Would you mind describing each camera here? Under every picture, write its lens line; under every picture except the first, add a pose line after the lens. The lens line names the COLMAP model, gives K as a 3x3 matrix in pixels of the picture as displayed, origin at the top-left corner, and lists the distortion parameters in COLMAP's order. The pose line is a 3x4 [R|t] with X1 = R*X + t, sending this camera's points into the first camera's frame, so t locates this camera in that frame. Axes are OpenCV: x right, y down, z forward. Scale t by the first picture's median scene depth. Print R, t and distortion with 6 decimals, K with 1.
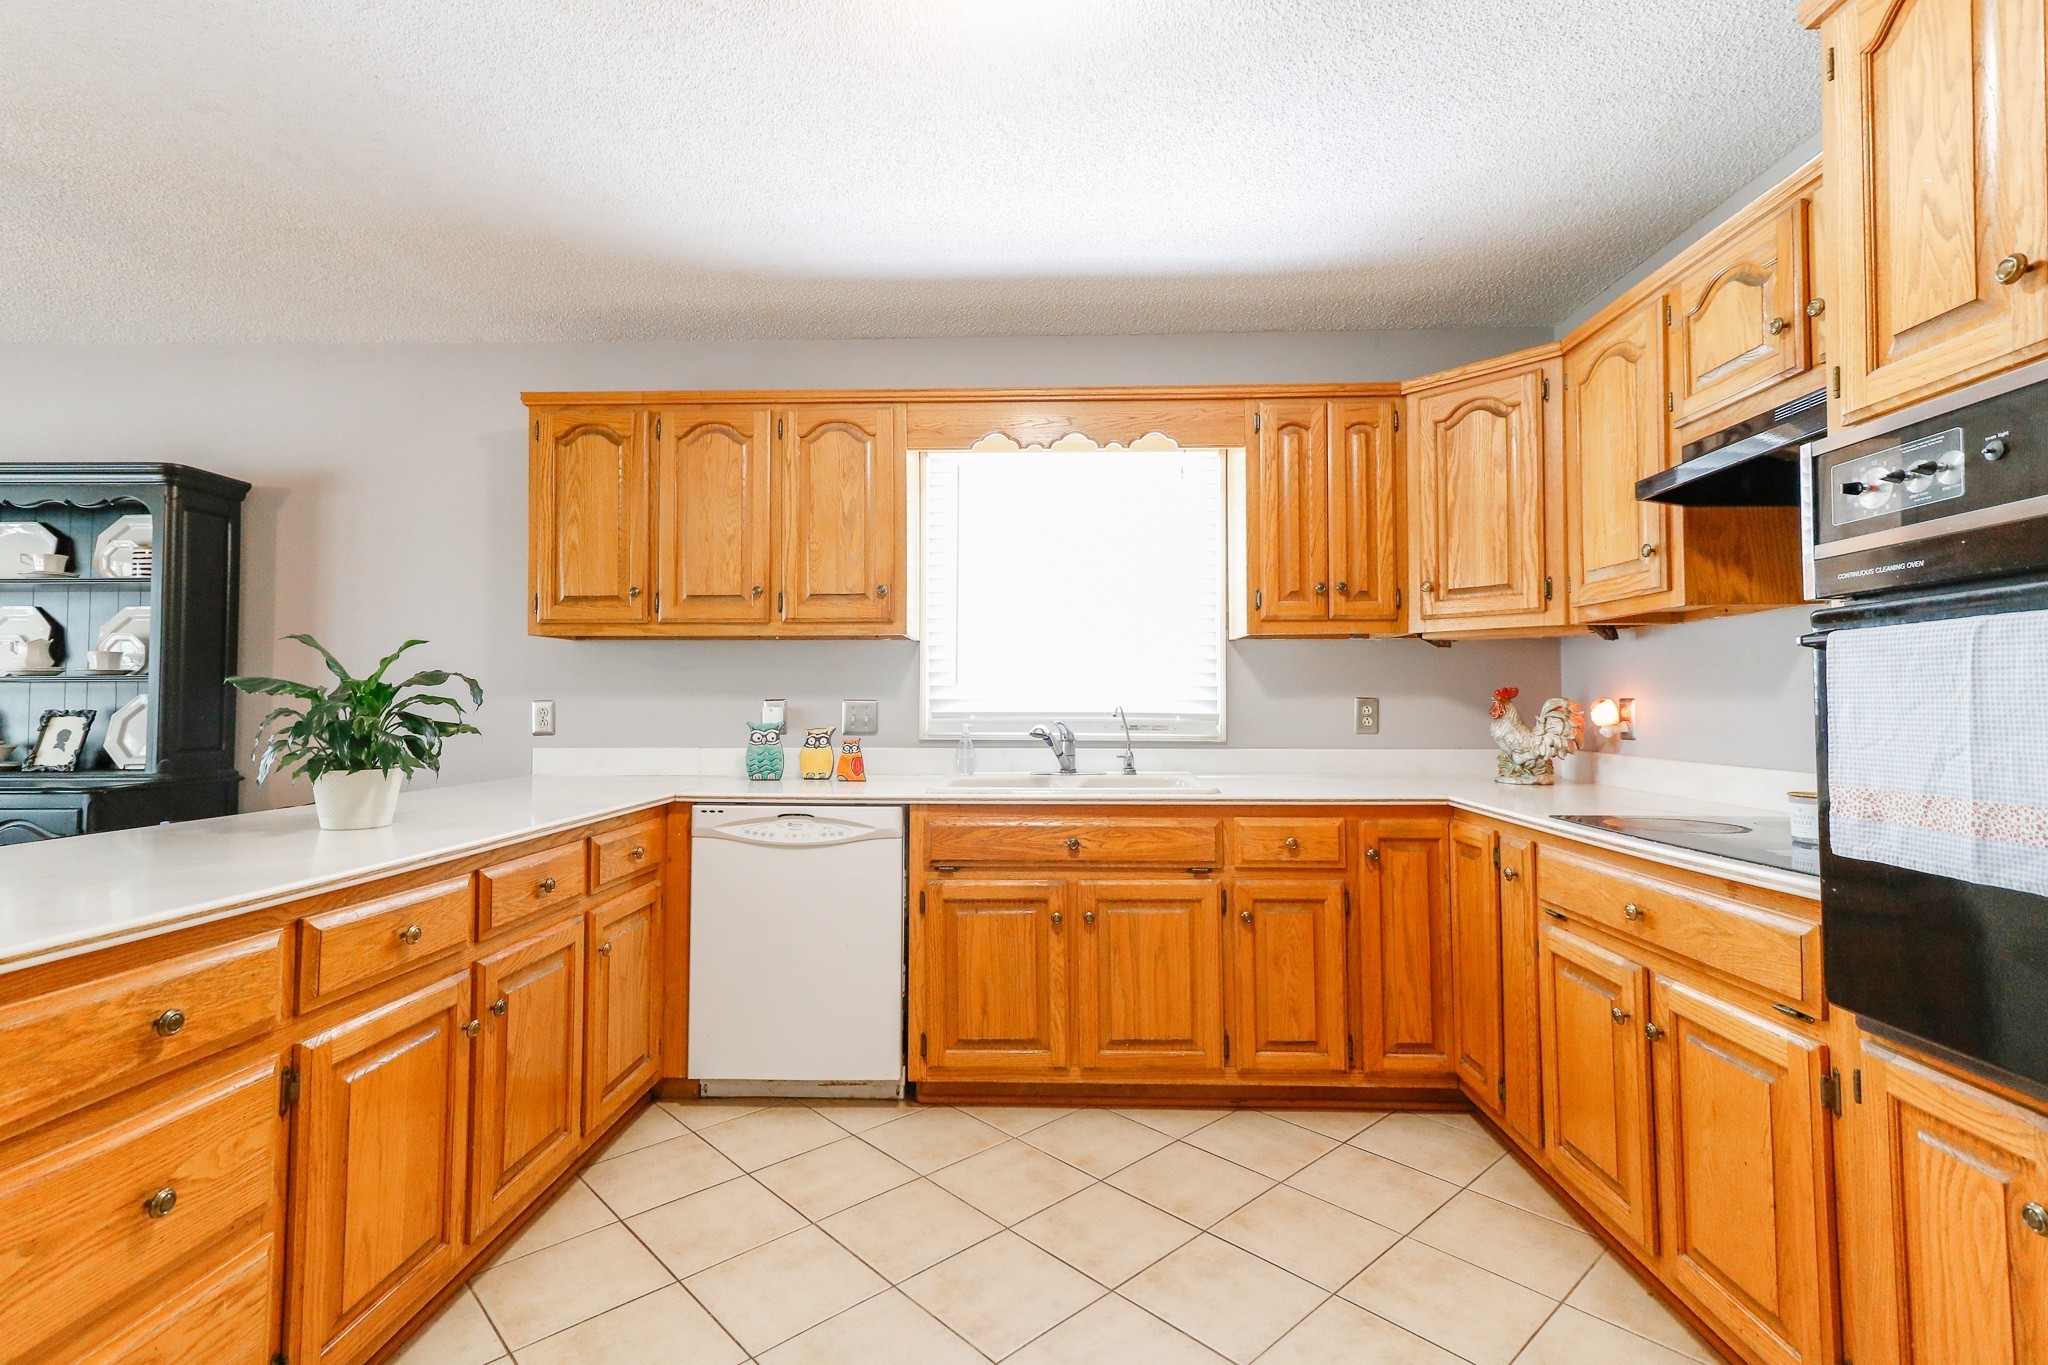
lens RADIAL K [[957.6, 0, 1025.2], [0, 957.6, 678.1], [0, 0, 1]] dist [0.015029, 0.000677]
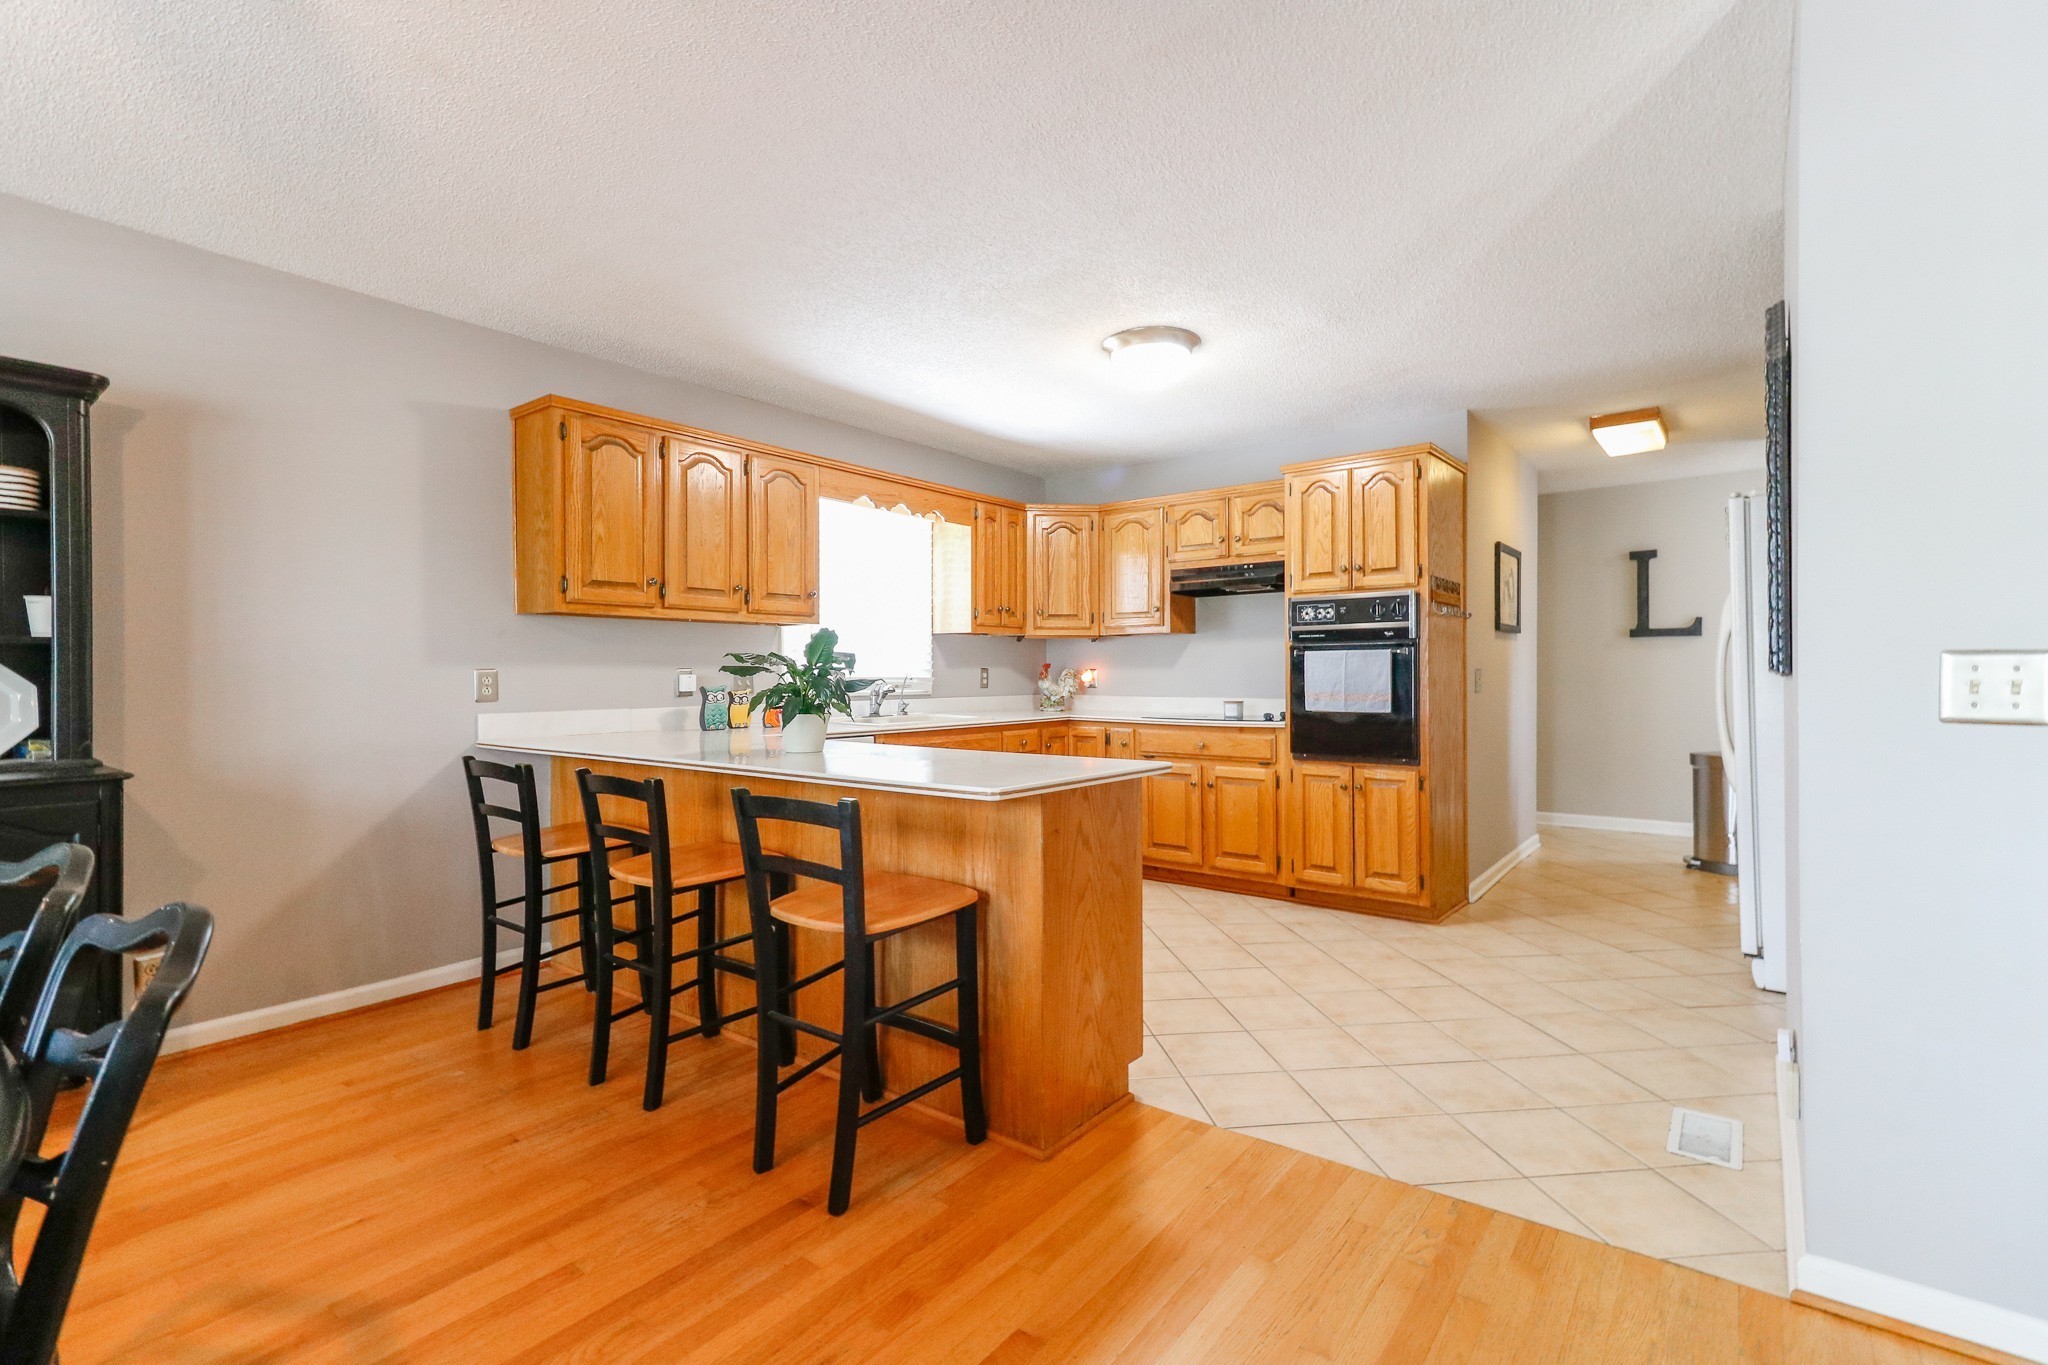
lens RADIAL K [[957.6, 0, 1025.2], [0, 957.6, 678.1], [0, 0, 1]] dist [0.015029, 0.000677]
pose [[0.576865, -0.006586, 0.816813, -1.168058], [-0.019756, 0.999562, 0.022012, -0.002525], [-0.816601, -0.028835, 0.576482, -0.107248]]
